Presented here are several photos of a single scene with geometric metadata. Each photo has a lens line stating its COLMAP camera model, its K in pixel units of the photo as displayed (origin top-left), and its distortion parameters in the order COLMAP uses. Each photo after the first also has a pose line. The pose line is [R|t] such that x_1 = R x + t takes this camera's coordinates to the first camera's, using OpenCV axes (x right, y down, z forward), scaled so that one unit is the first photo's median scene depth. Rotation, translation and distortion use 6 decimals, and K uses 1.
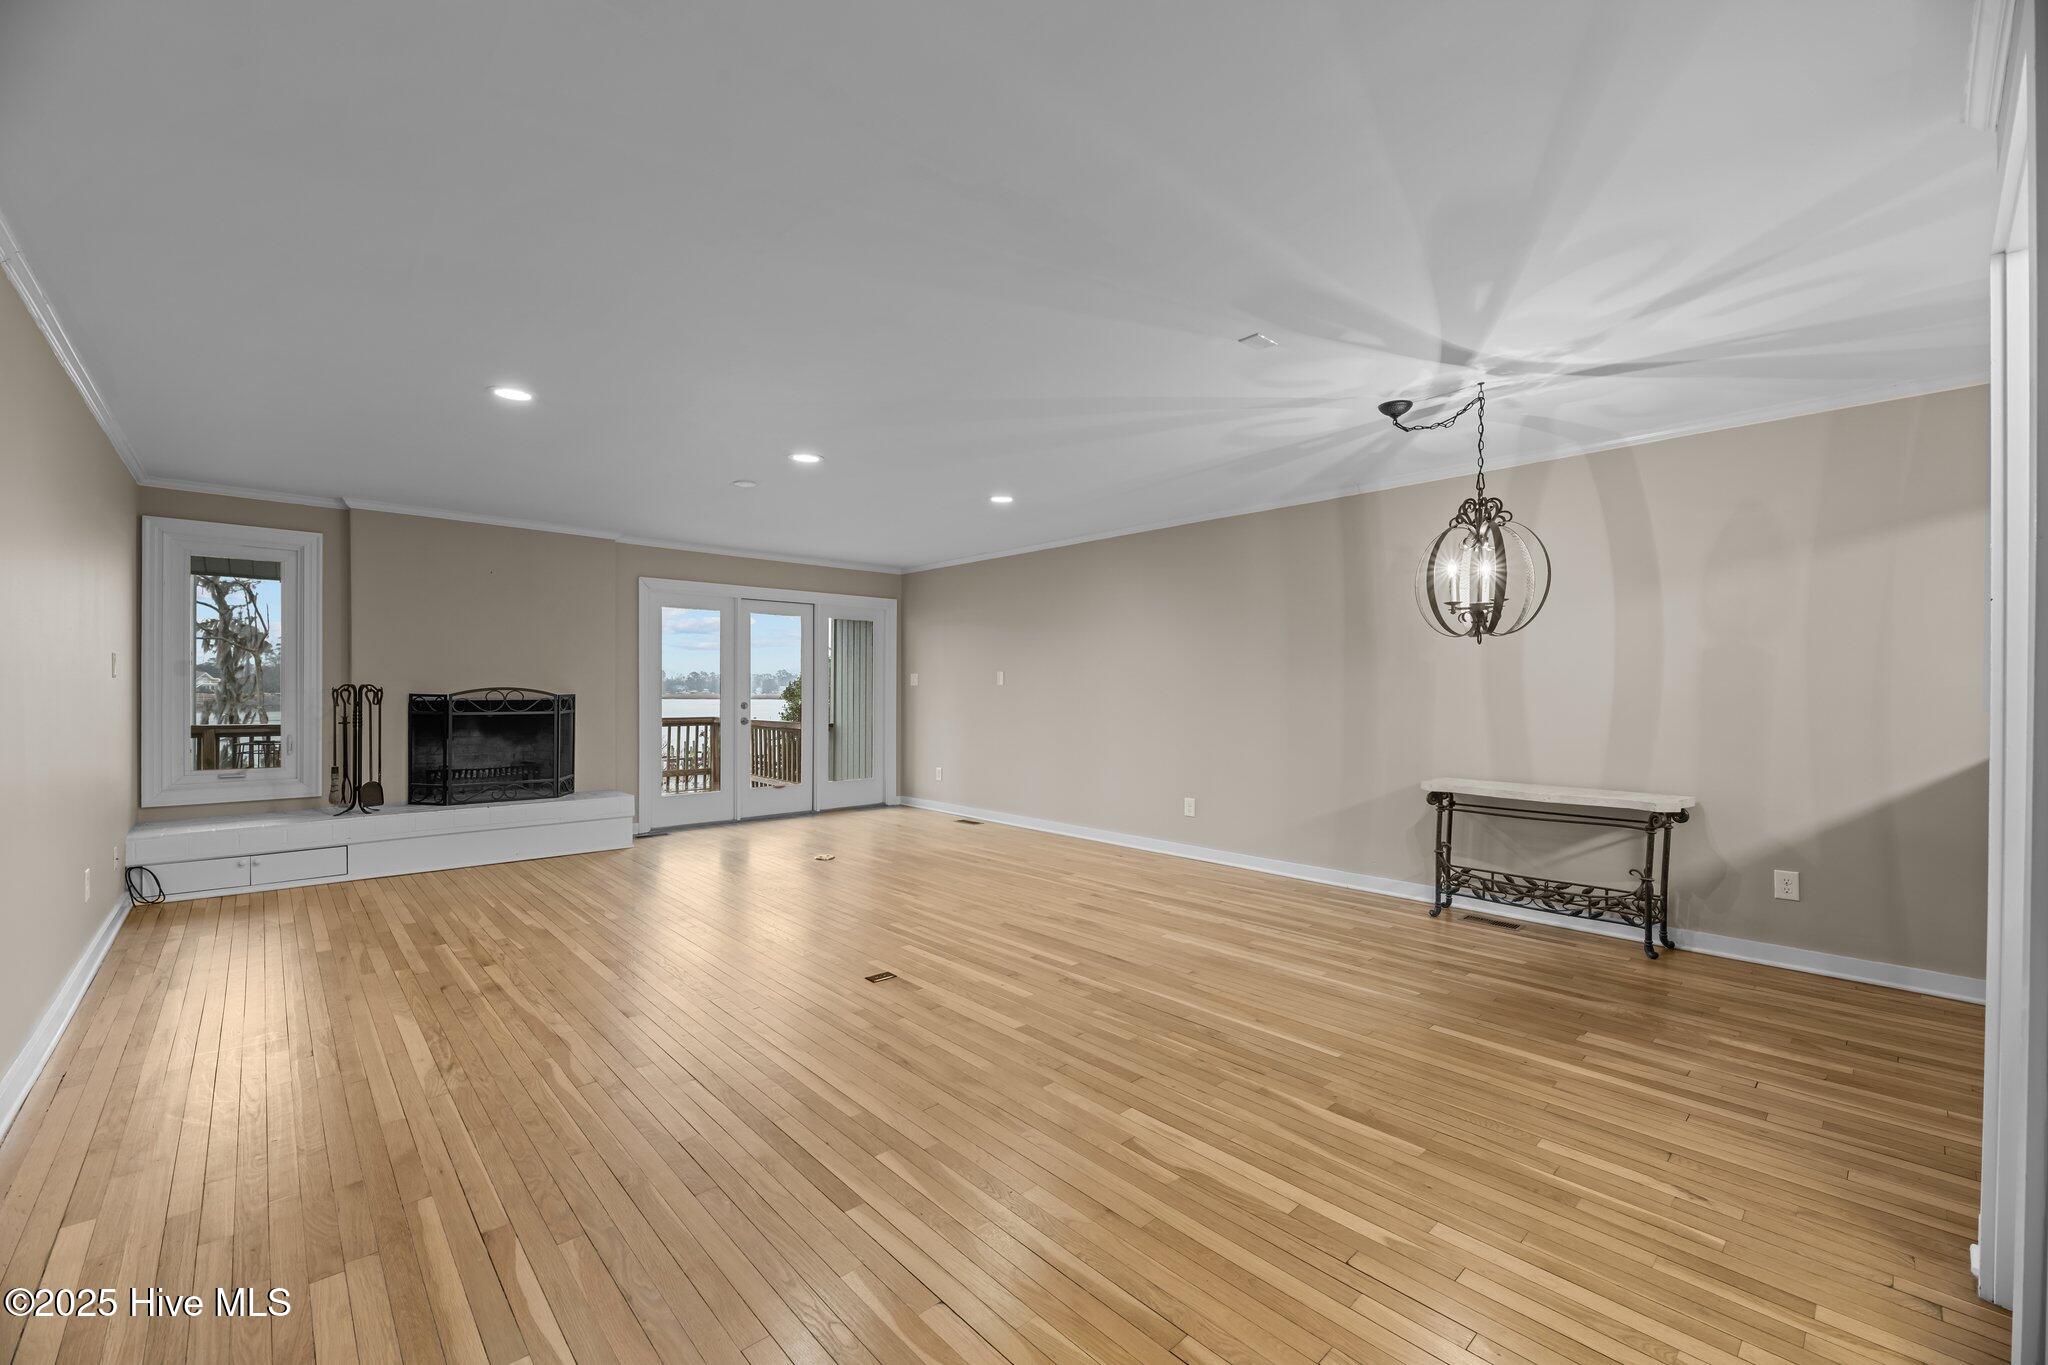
lens RADIAL K [[823.6, 0, 1022.1], [0, 823.6, 691.8], [0, 0, 1]] dist [-0.001825, -0.001813]
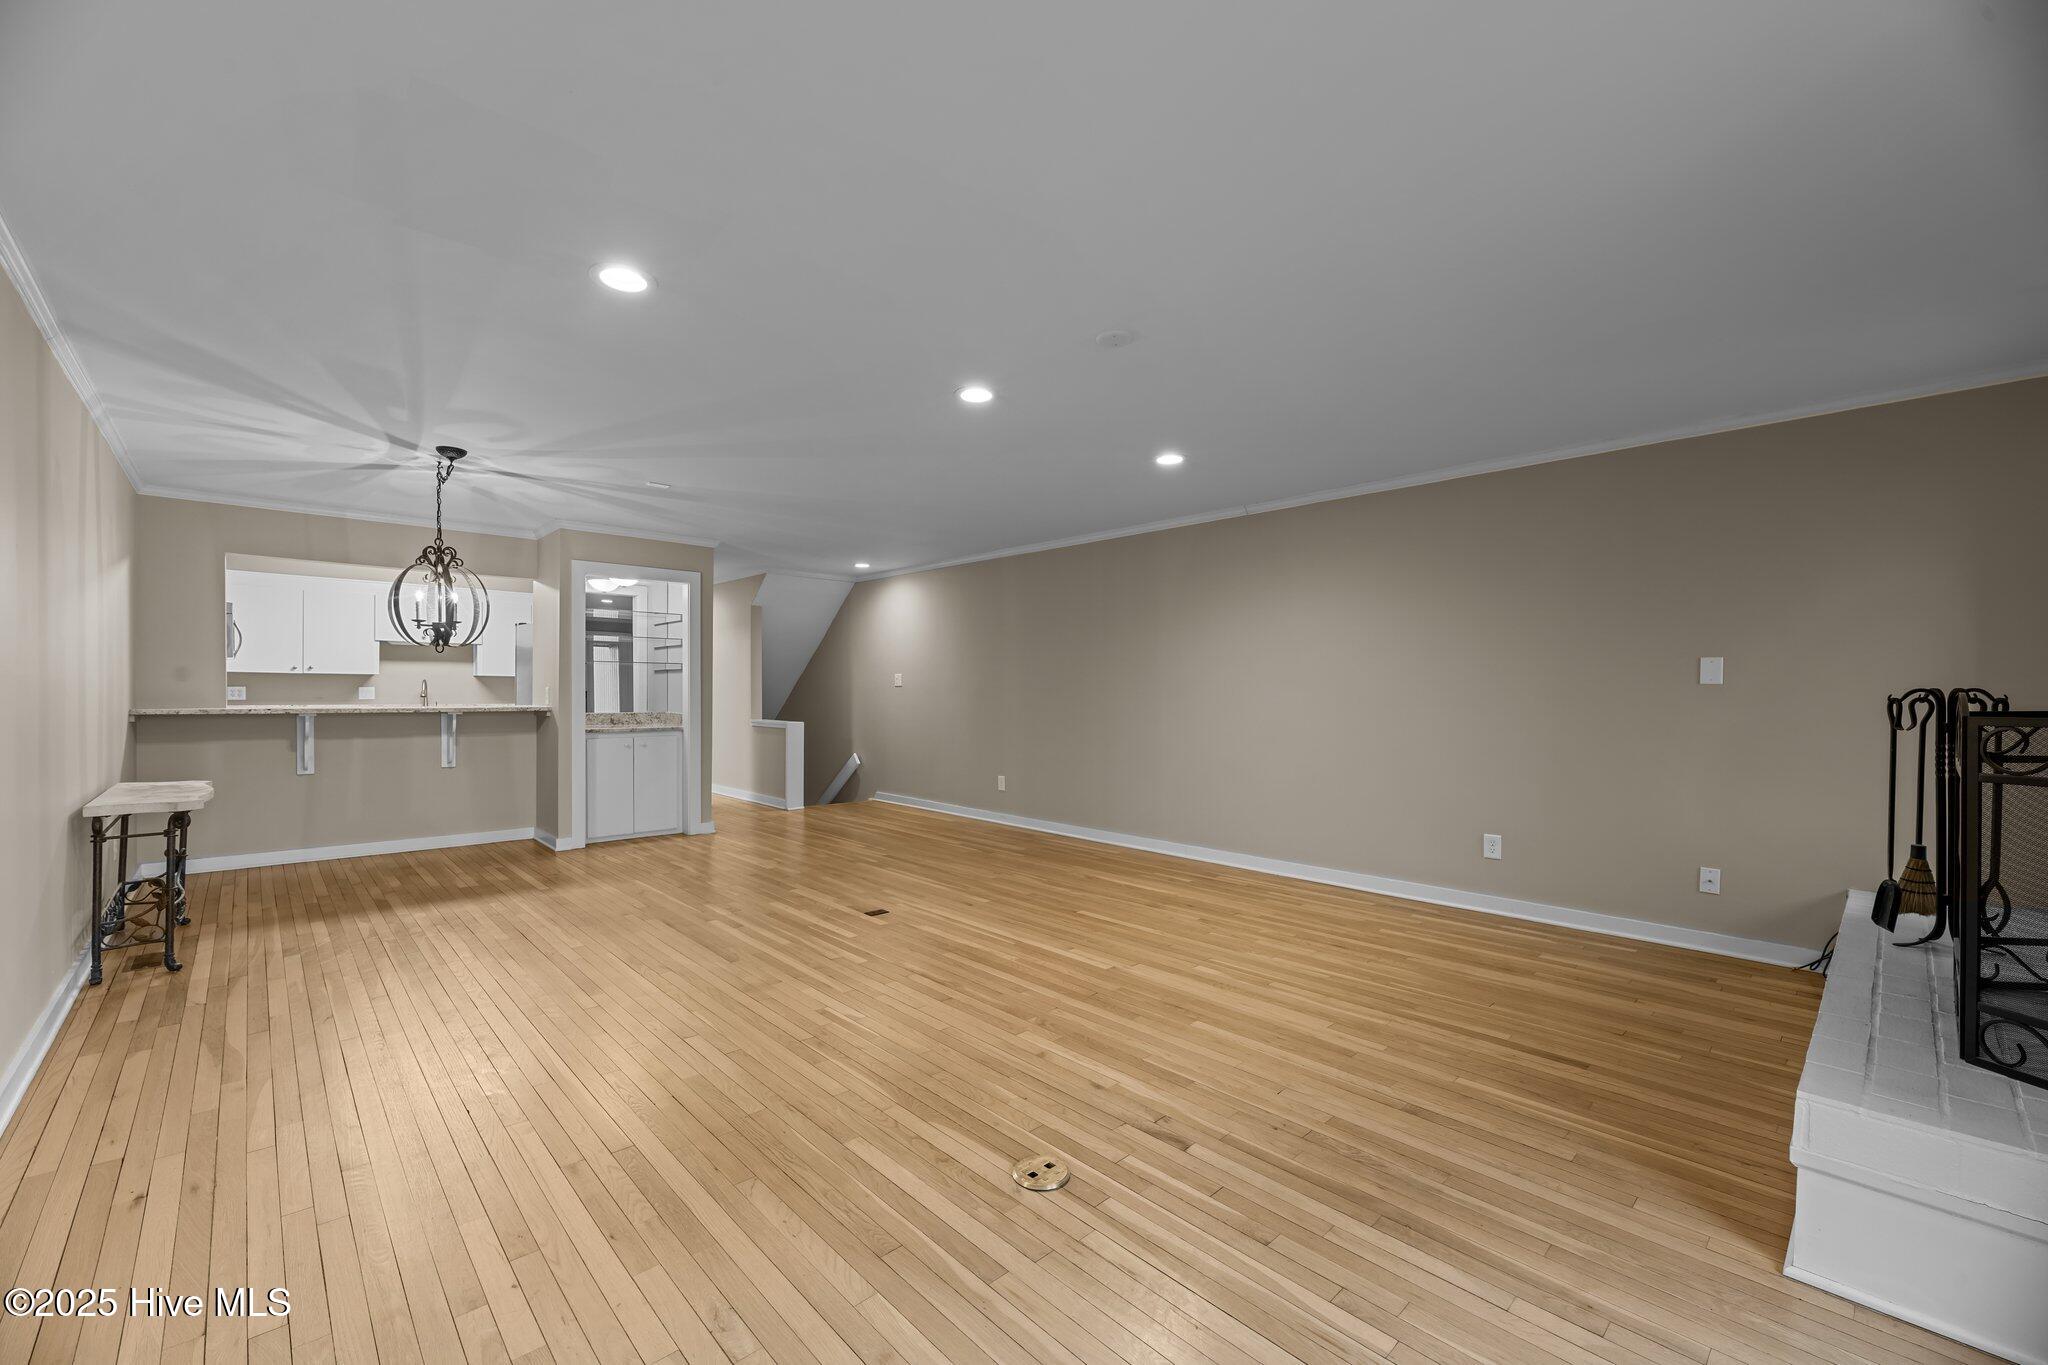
lens RADIAL K [[823.6, 0, 1015.1], [0, 823.6, 689.0], [0, 0, 1]] dist [-0.001825, -0.001813]
pose [[-0.999950, -0.009692, -0.002250, -0.222655], [-0.009692, 0.999953, 0.000157, -0.003074], [0.002249, 0.000178, -0.999997, 1.334511]]
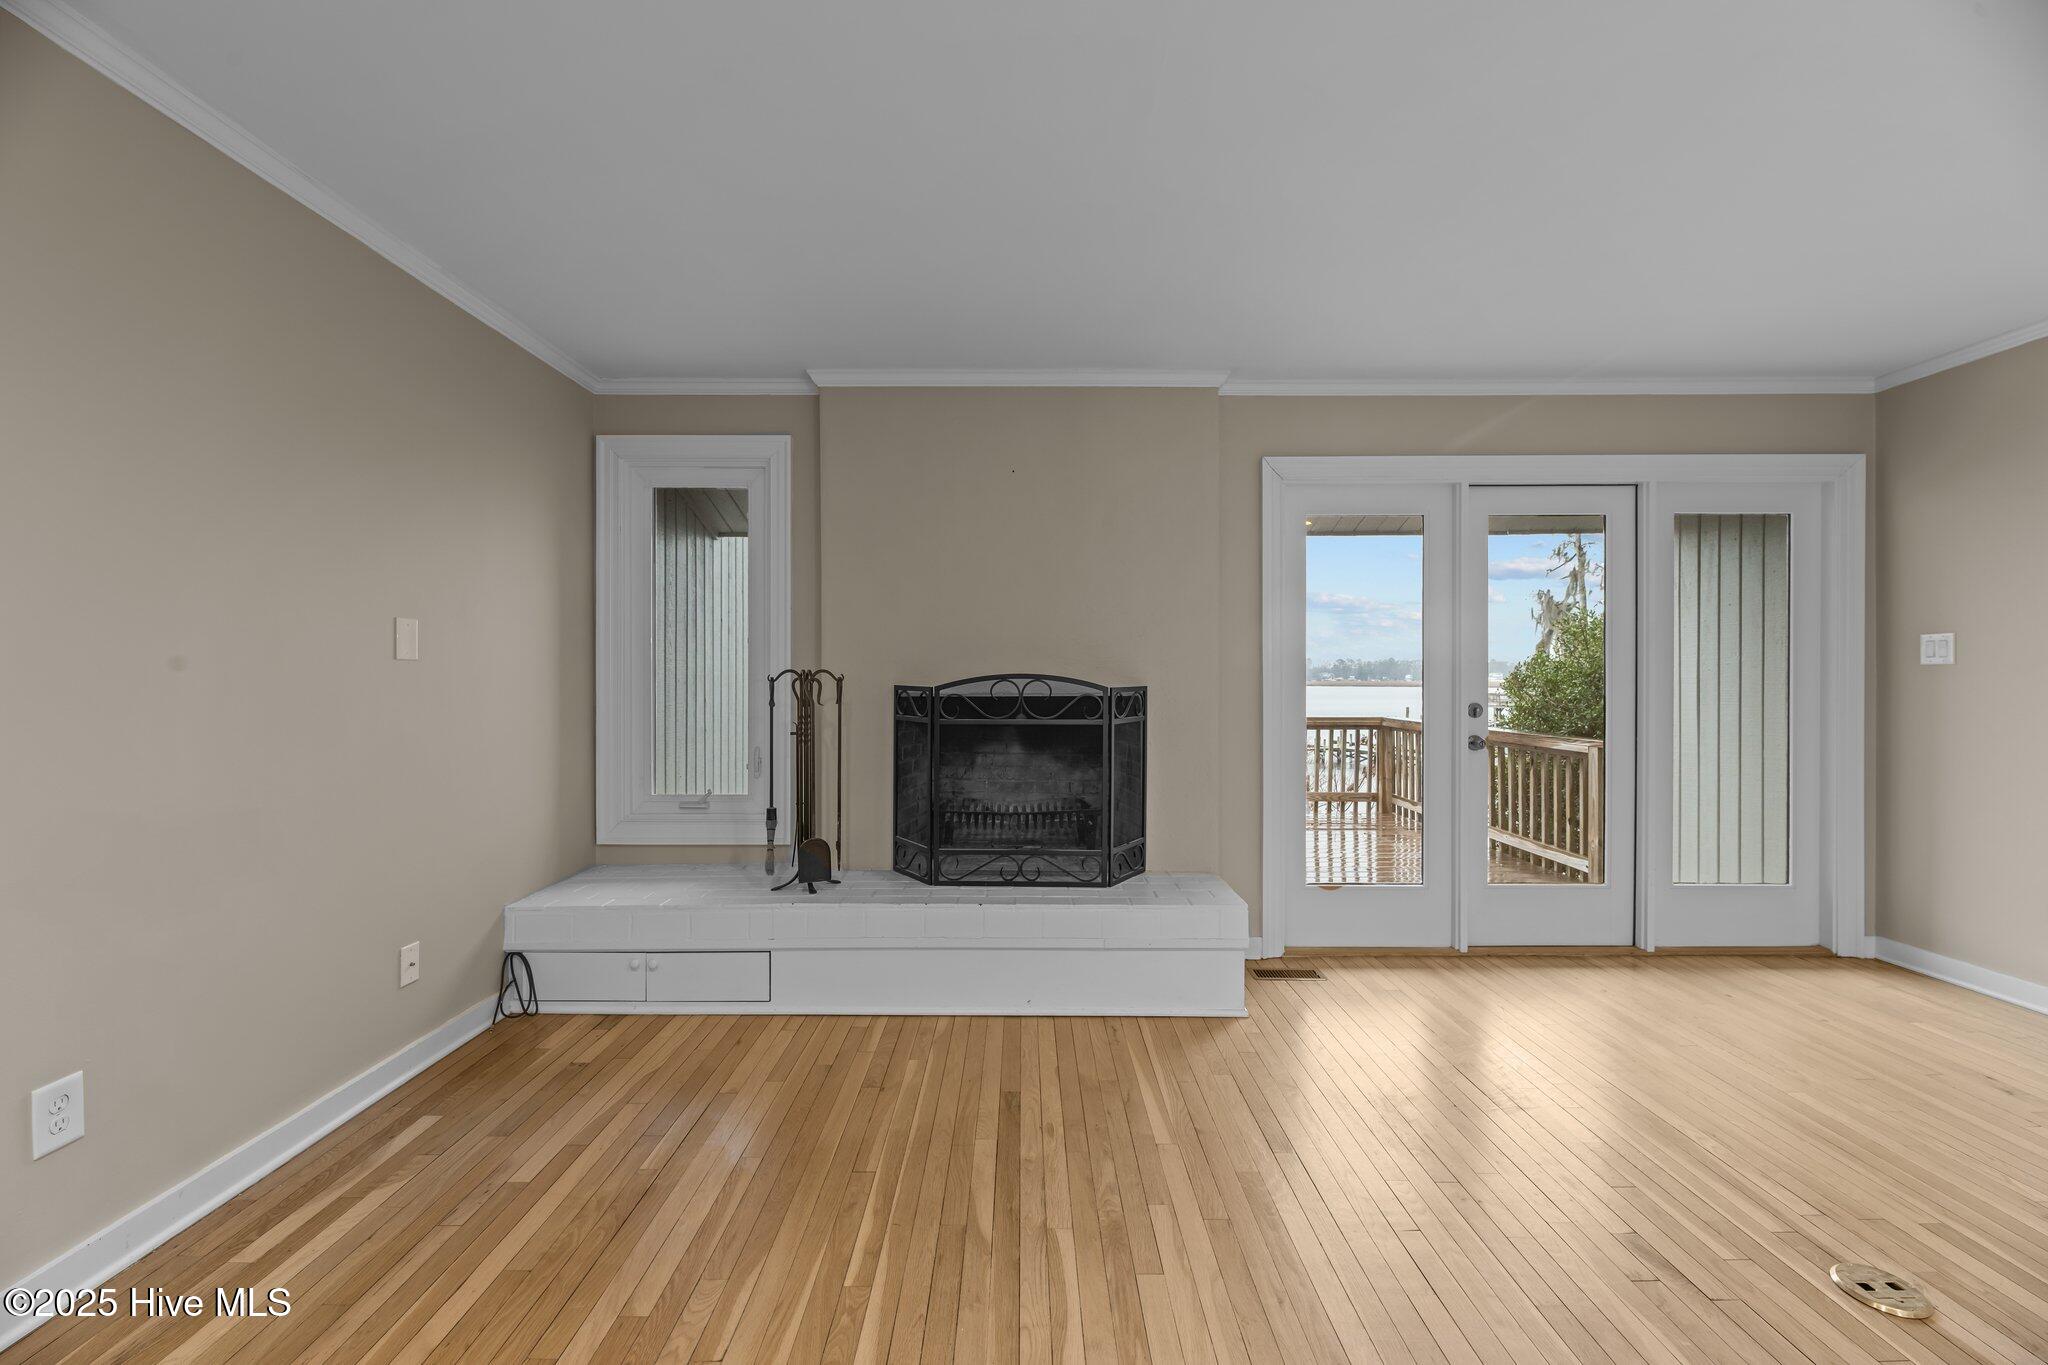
lens RADIAL K [[823.6, 0, 1019.3], [0, 823.6, 680.3], [0, 0, 1]] dist [-0.001825, -0.001813]
pose [[0.731613, -0.000351, -0.681720, -0.260385], [0.001659, 0.999998, 0.001266, -0.001815], [0.681718, -0.002057, 0.731612, 0.599314]]
